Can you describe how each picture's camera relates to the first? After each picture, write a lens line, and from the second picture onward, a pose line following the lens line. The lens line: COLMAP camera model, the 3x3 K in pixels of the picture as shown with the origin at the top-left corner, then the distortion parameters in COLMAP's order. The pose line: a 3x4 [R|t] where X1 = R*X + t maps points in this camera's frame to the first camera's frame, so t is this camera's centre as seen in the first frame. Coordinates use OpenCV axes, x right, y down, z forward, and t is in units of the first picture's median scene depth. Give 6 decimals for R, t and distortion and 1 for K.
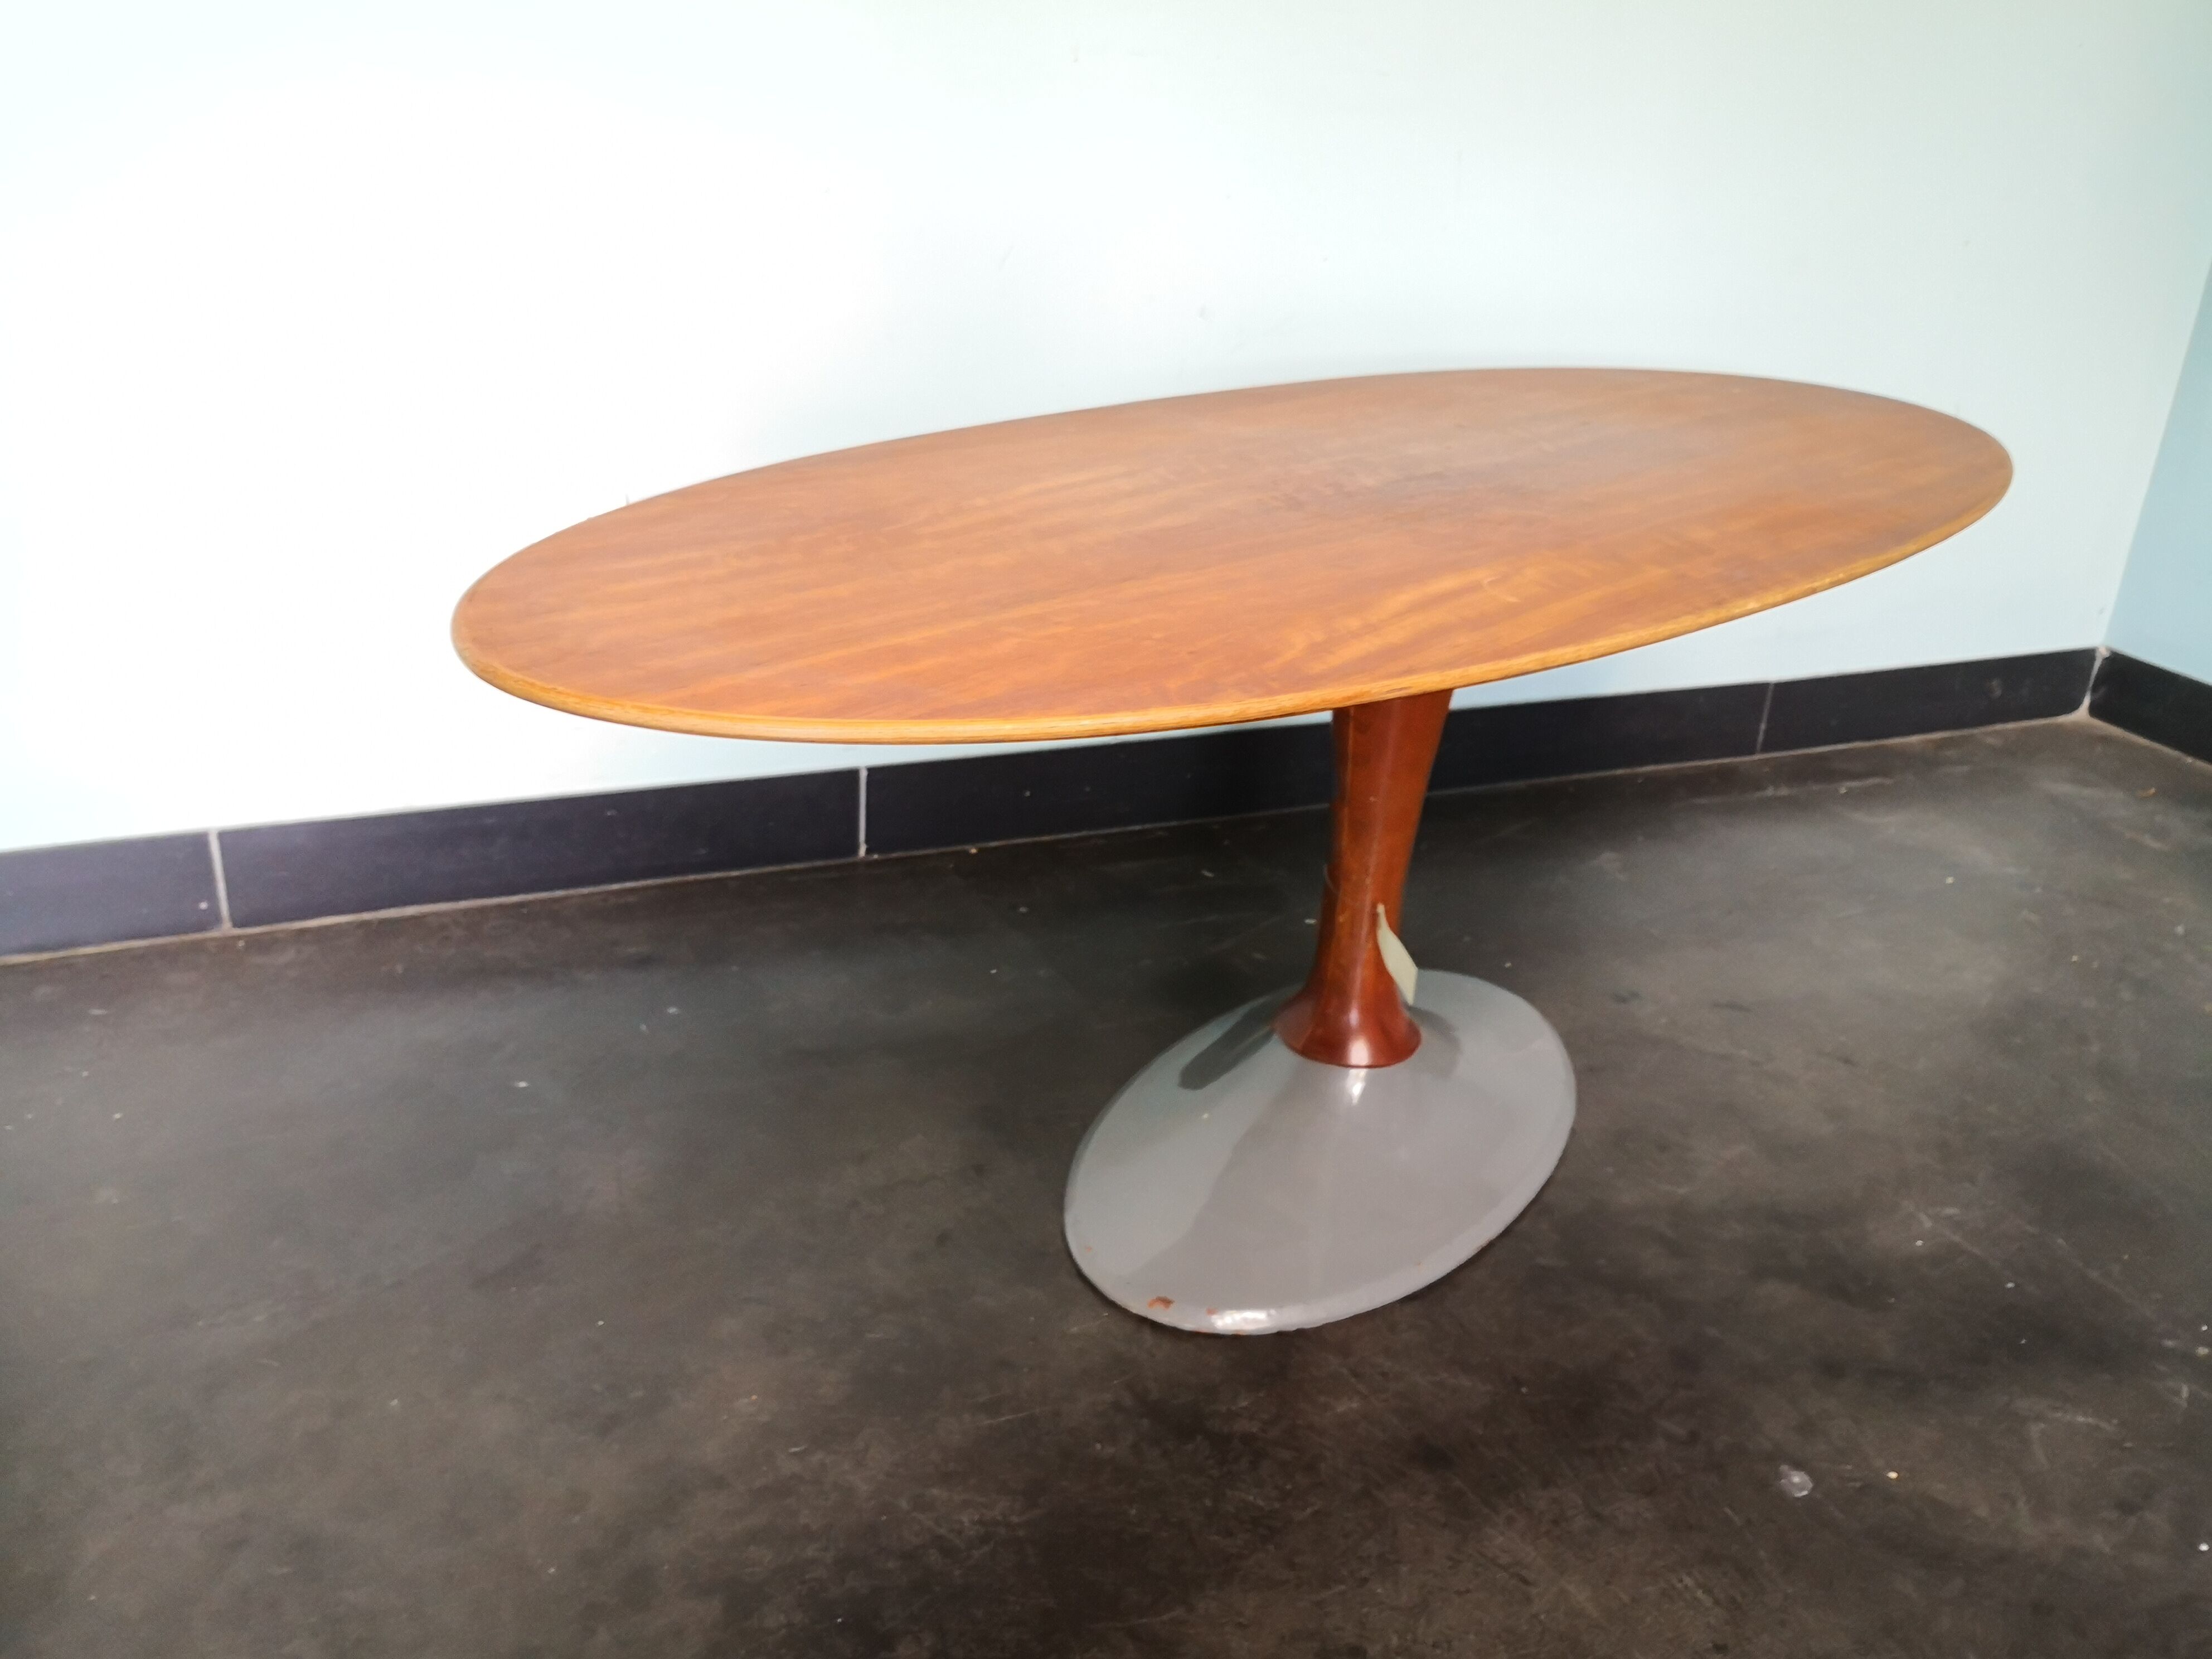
lens RADIAL K [[1799.7, 0, 1100.0], [0, 1799.7, 836.8], [0, 0, 1]] dist [0.006031, -0.009901]
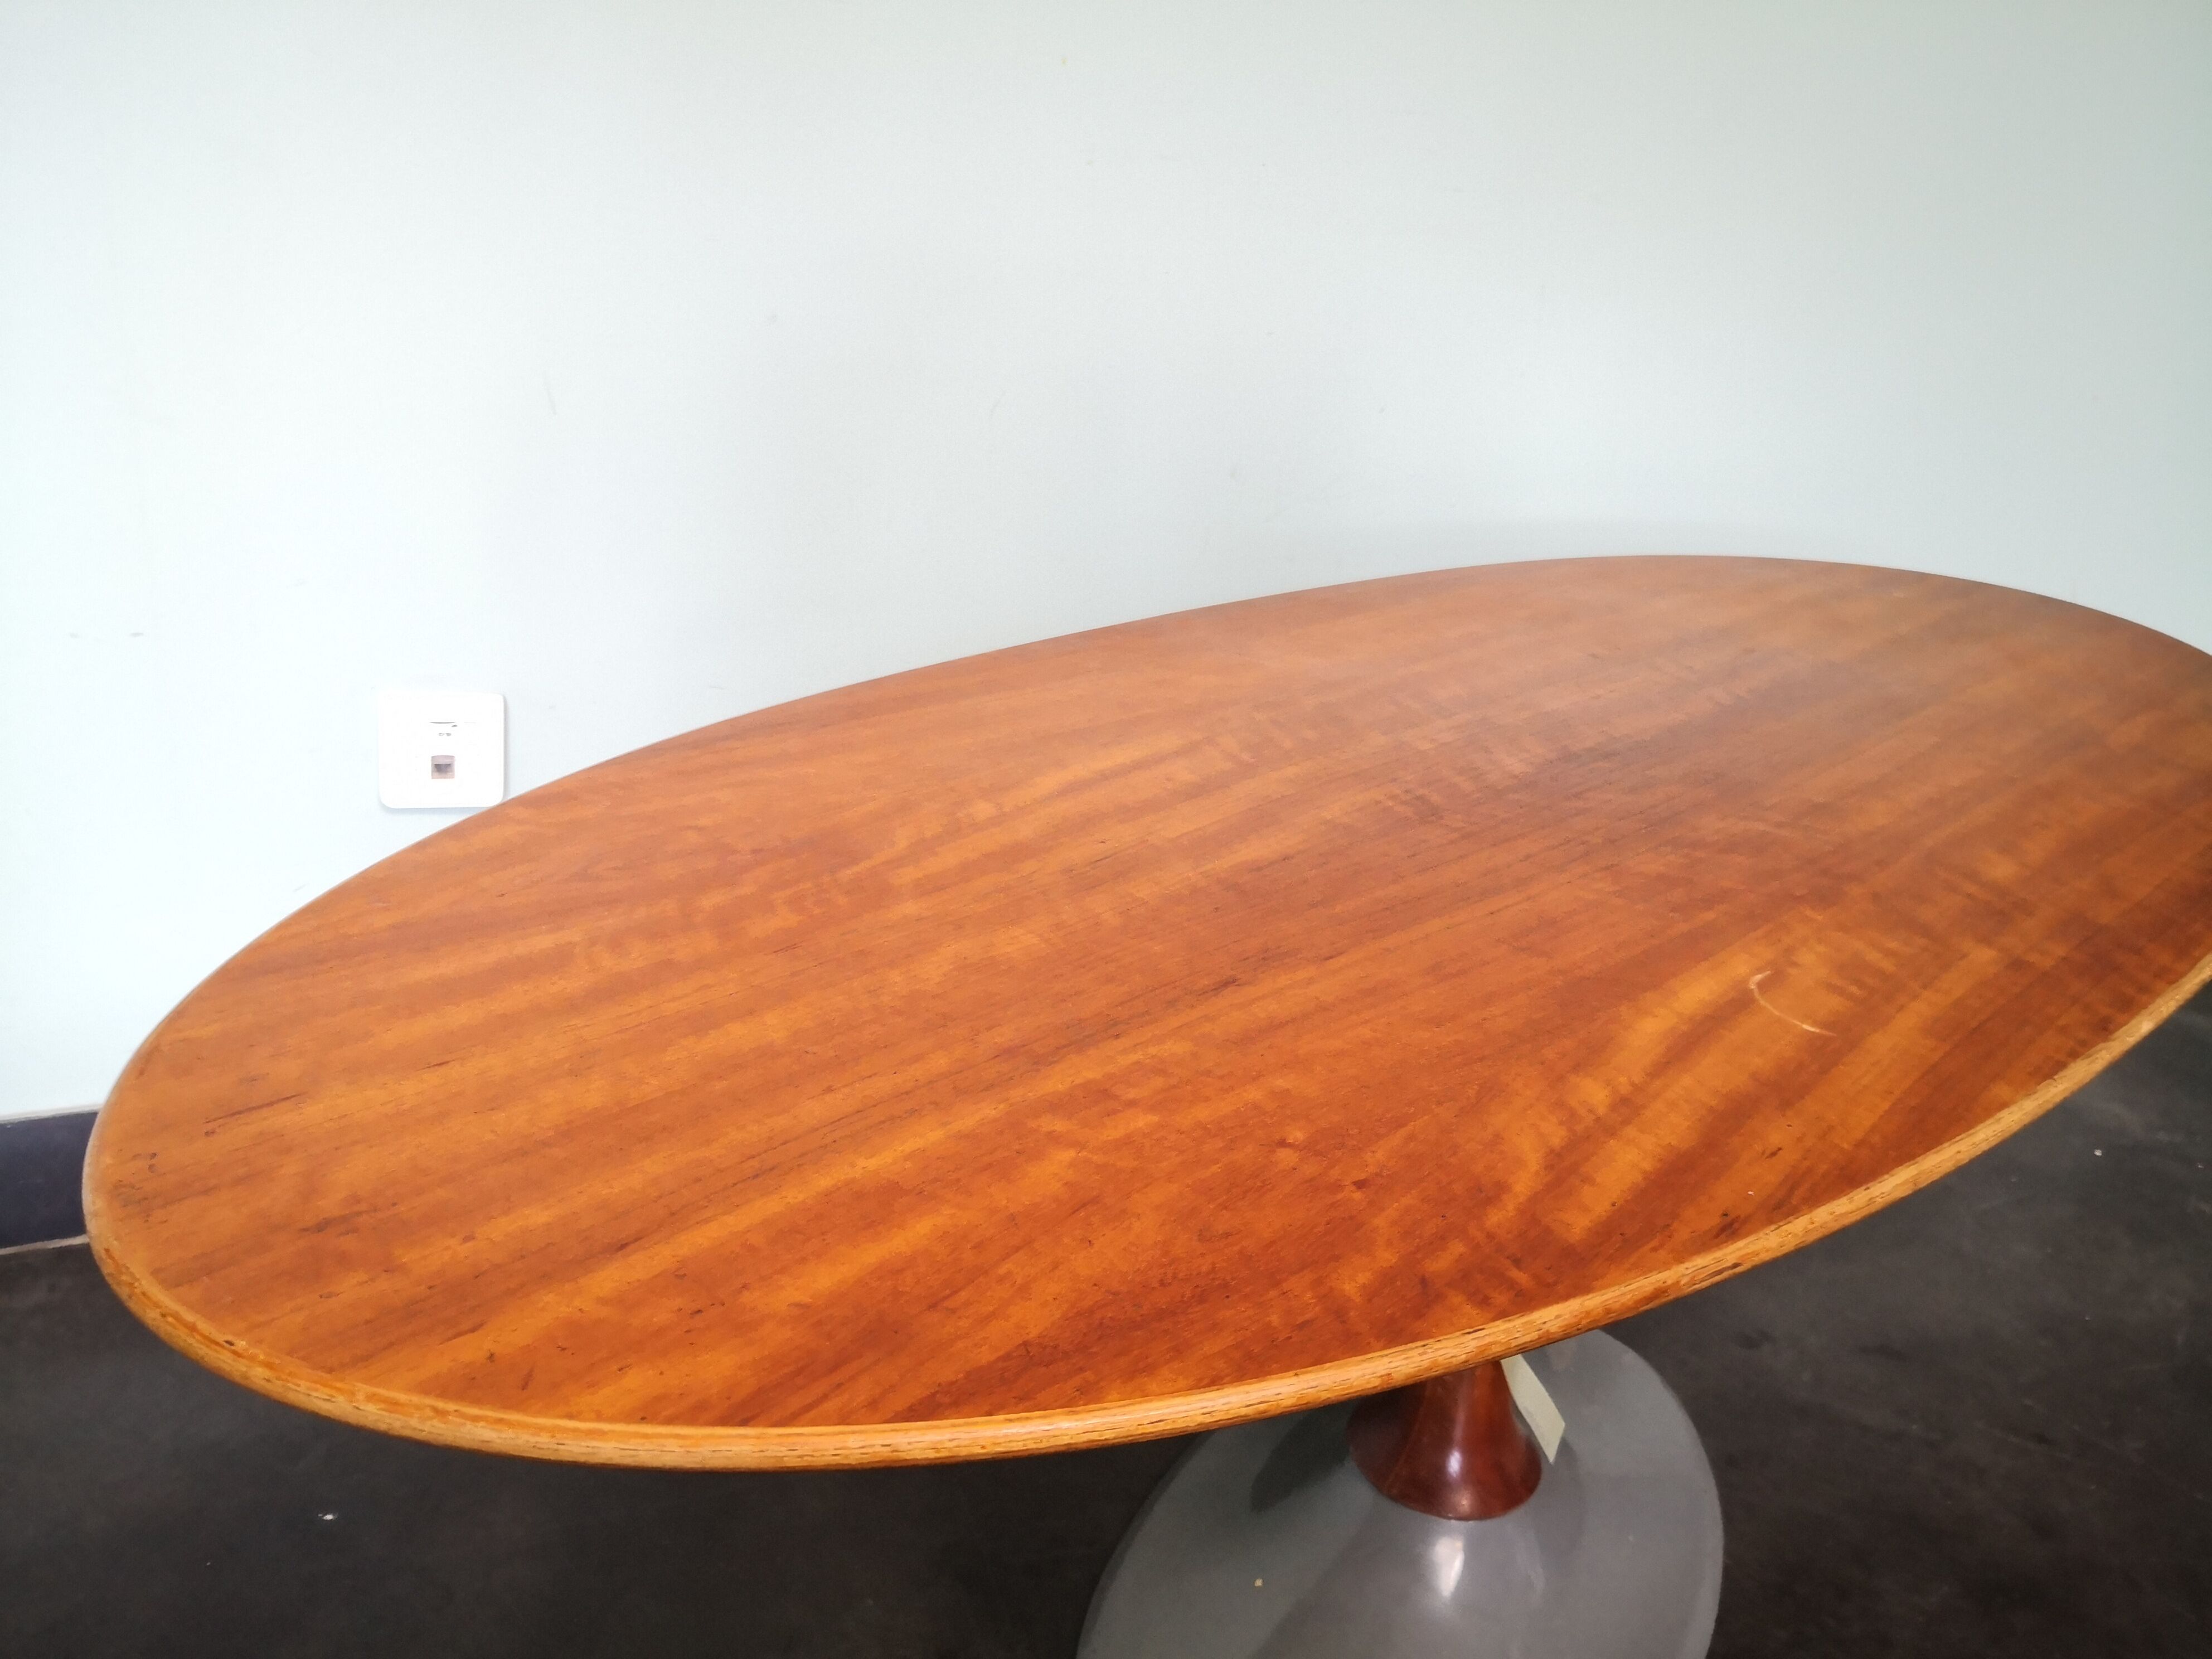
lens RADIAL K [[1792.5, 0, 1111.6], [0, 1792.5, 832.4], [0, 0, 1]] dist [0.045705, -0.108471]
pose [[0.999008, 0.017999, 0.040741, -0.041773], [-0.016336, 0.999034, -0.040797, -0.138861], [-0.041436, 0.040091, 0.998337, 0.288161]]
